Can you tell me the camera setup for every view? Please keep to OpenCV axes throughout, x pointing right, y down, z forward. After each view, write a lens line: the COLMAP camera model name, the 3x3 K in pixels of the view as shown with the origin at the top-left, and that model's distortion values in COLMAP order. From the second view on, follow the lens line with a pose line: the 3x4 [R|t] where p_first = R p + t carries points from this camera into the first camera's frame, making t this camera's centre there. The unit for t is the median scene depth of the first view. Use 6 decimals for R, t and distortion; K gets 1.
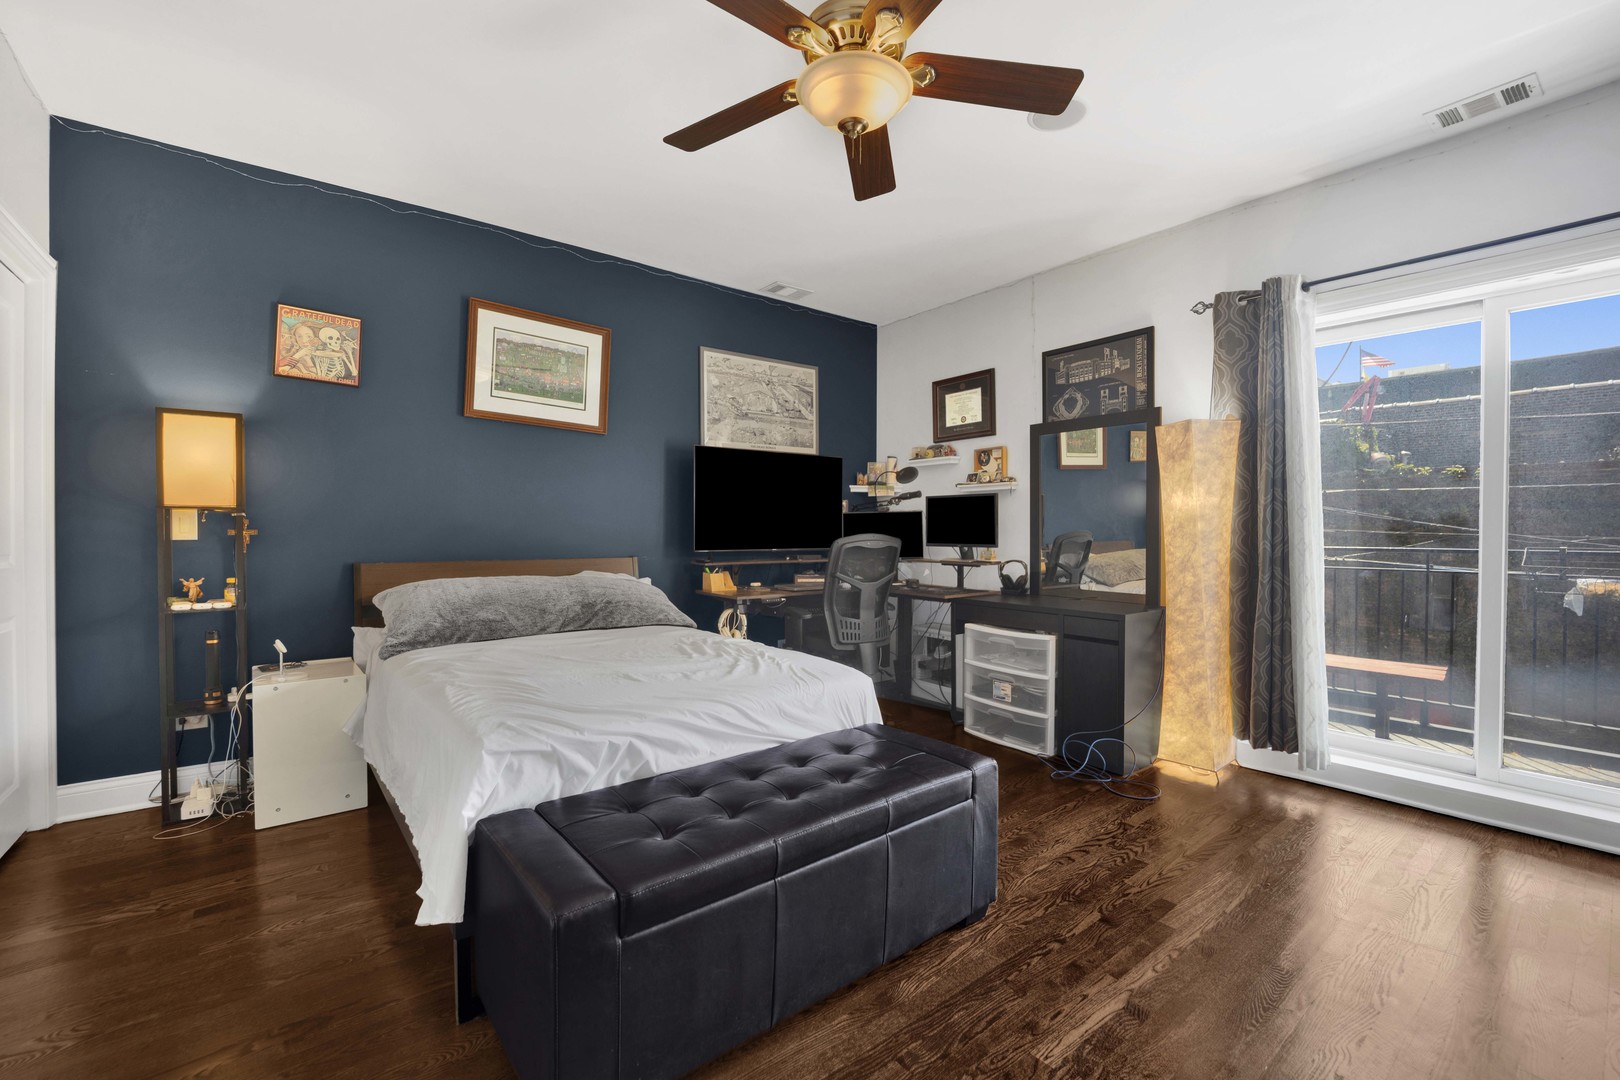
lens RADIAL K [[675.9, 0, 811.7], [0, 675.9, 544.6], [0, 0, 1]] dist [-0.024452, 0.000496]
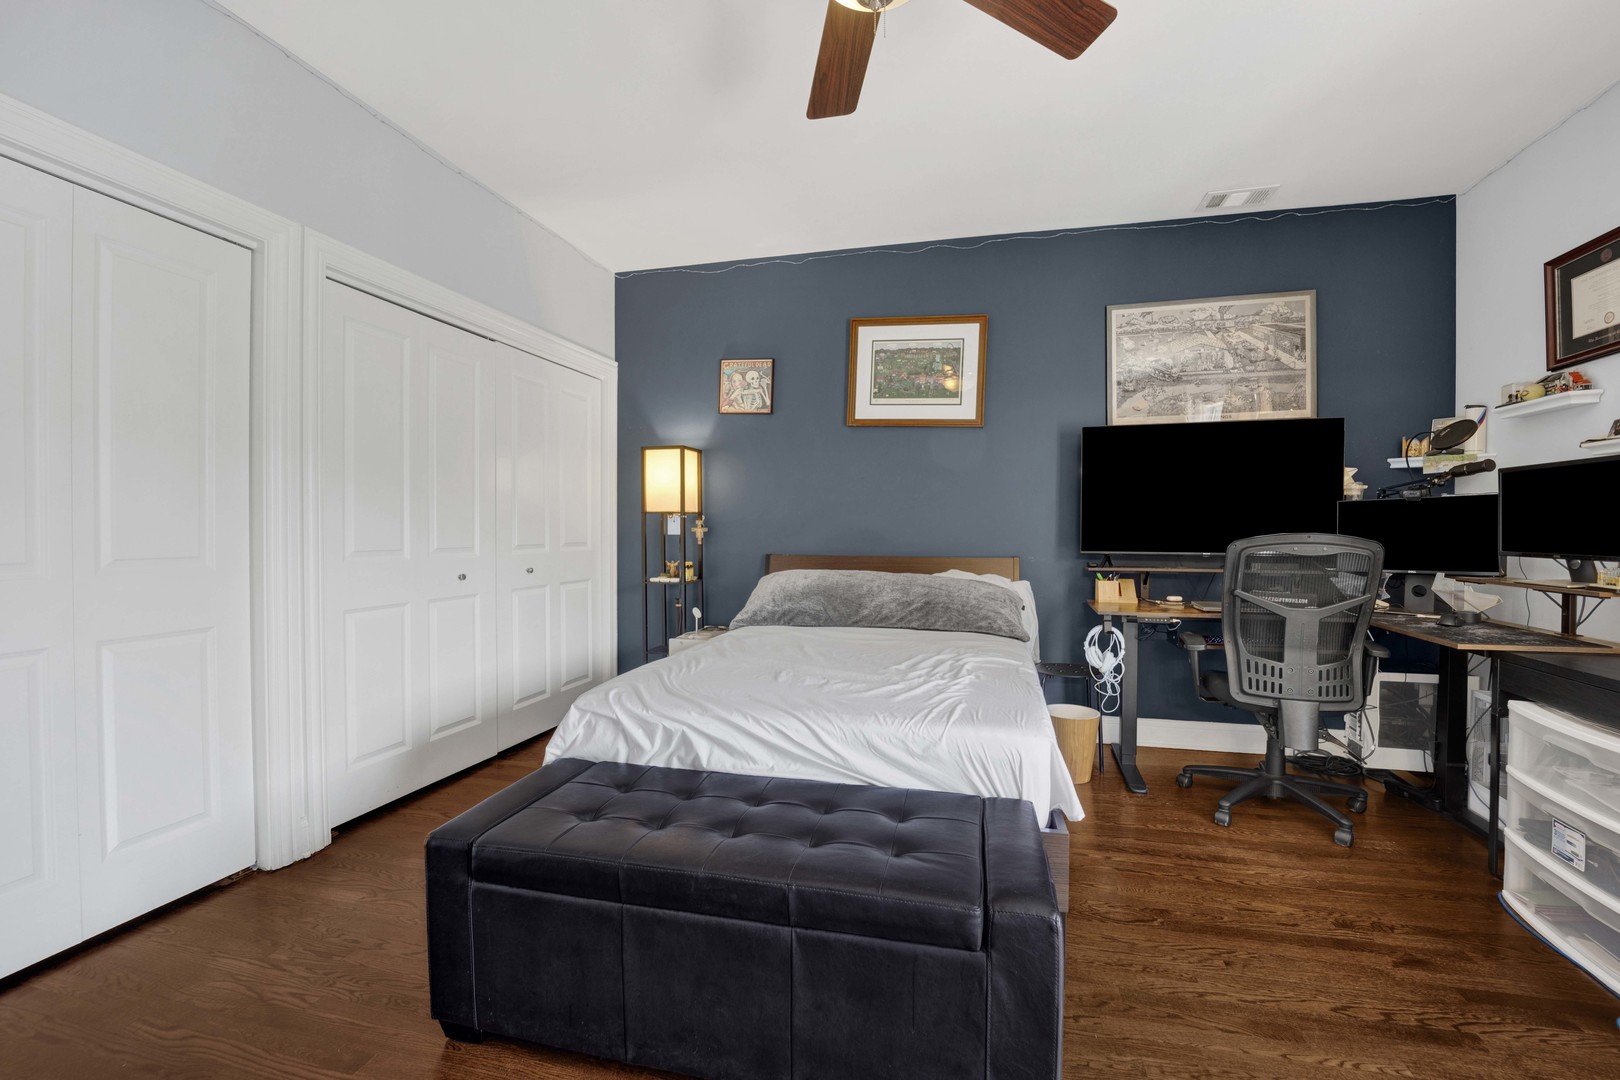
lens RADIAL K [[675.9, 0, 811.7], [0, 675.9, 544.6], [0, 0, 1]] dist [-0.024452, 0.000496]
pose [[0.606277, 0.018486, -0.795039, 0.310425], [-0.016182, 0.999810, 0.010907, -0.004471], [0.795089, 0.006252, 0.606461, 0.240366]]
